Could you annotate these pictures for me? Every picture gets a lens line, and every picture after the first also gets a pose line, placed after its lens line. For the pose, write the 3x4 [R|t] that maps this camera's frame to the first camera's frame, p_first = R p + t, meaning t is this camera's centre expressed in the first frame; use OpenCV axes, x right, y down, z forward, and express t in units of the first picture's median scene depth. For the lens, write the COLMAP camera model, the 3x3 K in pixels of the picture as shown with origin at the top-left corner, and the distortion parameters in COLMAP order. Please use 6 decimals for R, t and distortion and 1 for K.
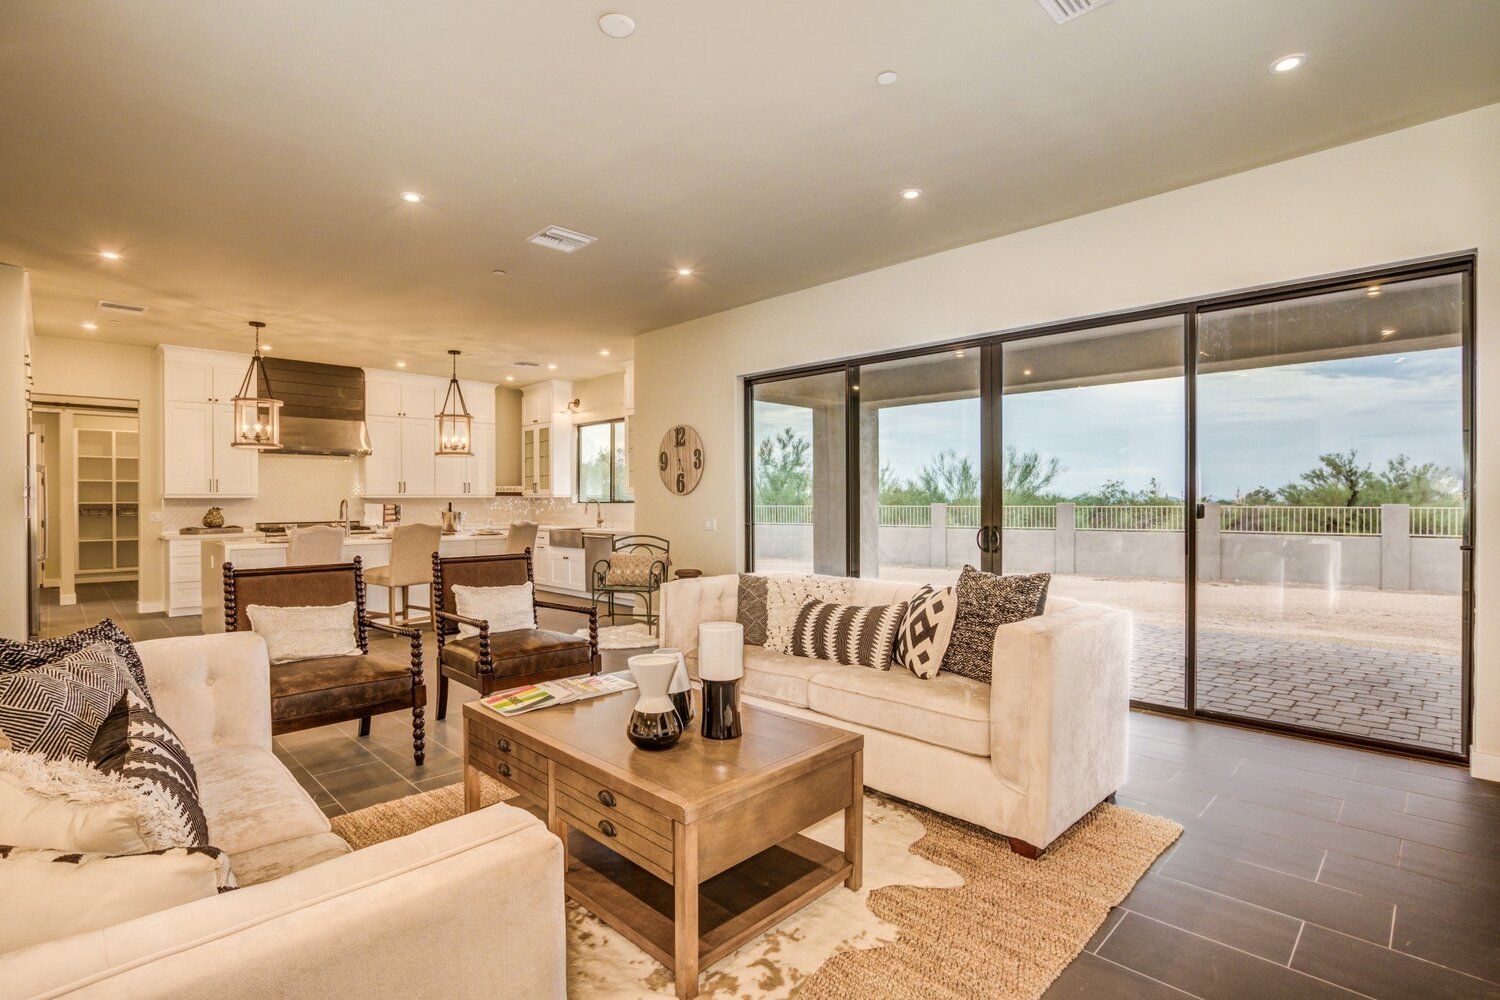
lens RADIAL K [[719.6, 0, 760.3], [0, 719.6, 493.2], [0, 0, 1]] dist [-0.004730, -0.000486]
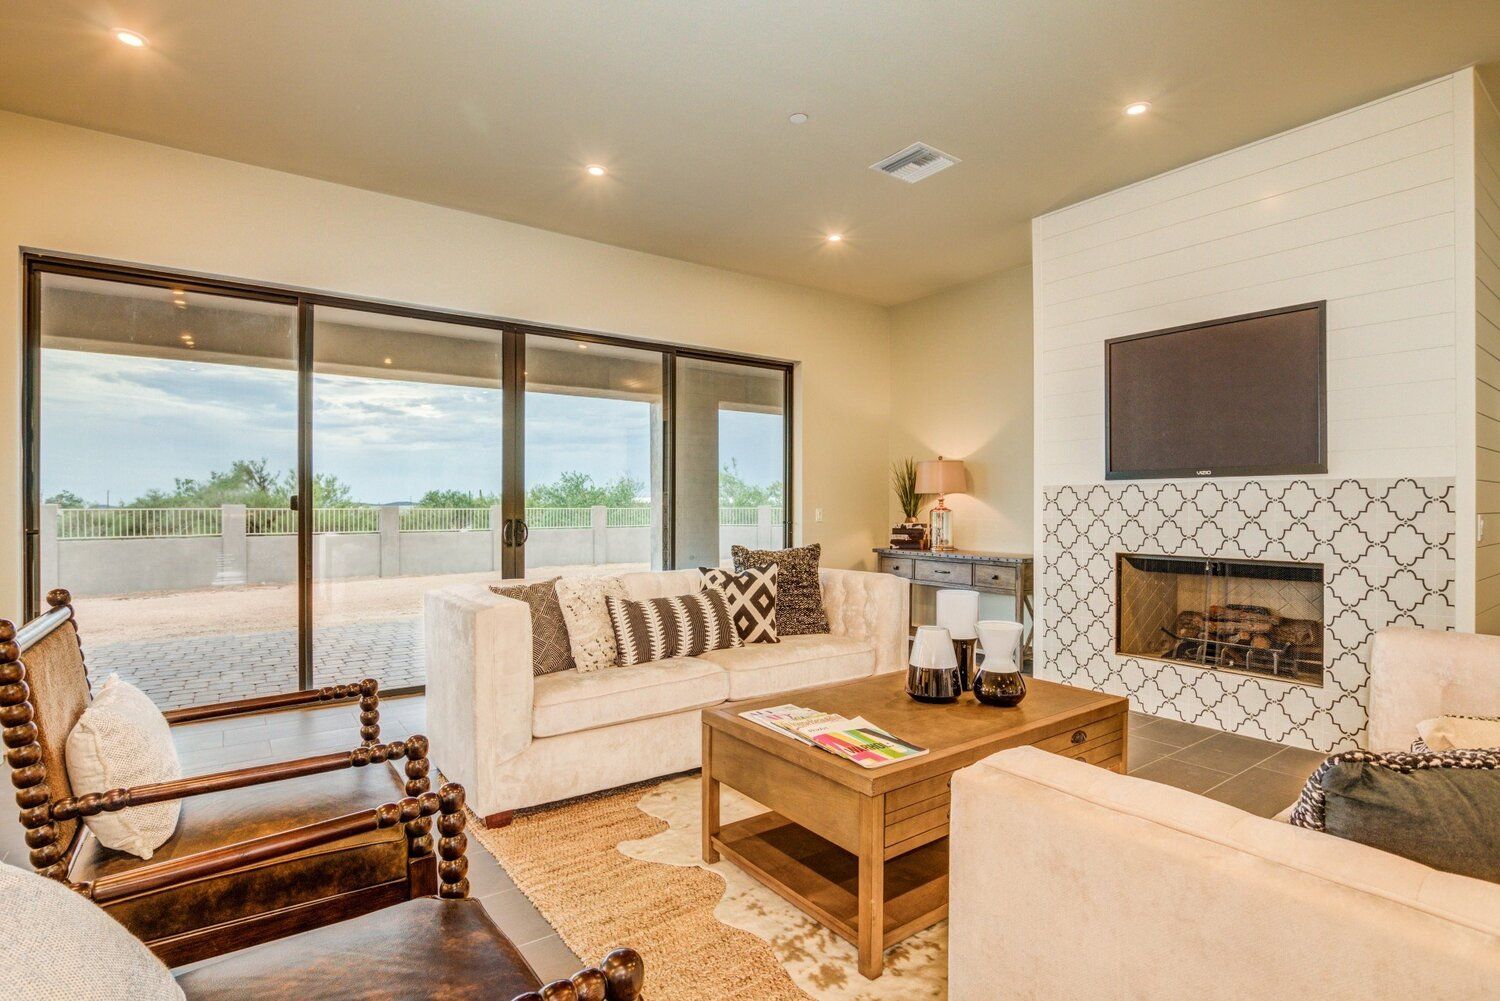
lens RADIAL K [[719.6, 0, 761.0], [0, 719.6, 501.5], [0, 0, 1]] dist [-0.004730, -0.000486]
pose [[0.149756, -0.000111, 0.988723, -0.431159], [-0.007745, 0.999969, 0.001285, 0.011418], [-0.988693, -0.007850, 0.149751, 0.386921]]
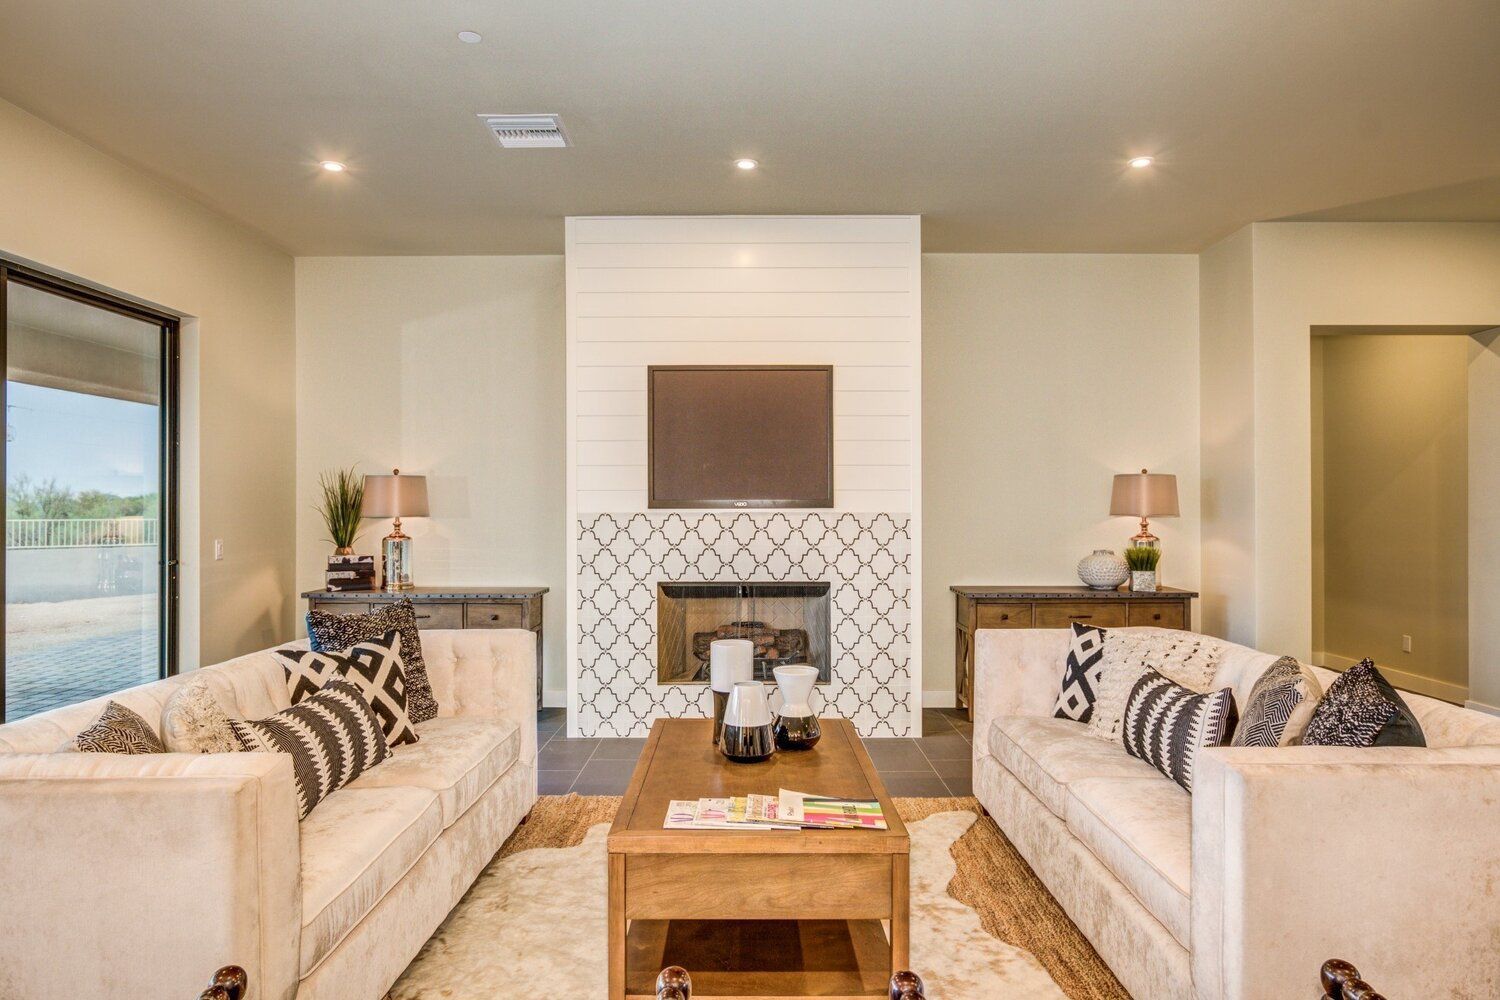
lens RADIAL K [[873.8, 0, 746.0], [0, 873.8, 508.8], [0, 0, 1]] dist [-0.009294, 0.000065]
pose [[-0.685885, -0.003525, 0.727702, -0.362472], [-0.007829, 0.999966, -0.002536, -0.008391], [-0.727668, -0.007437, -0.685889, 0.650978]]
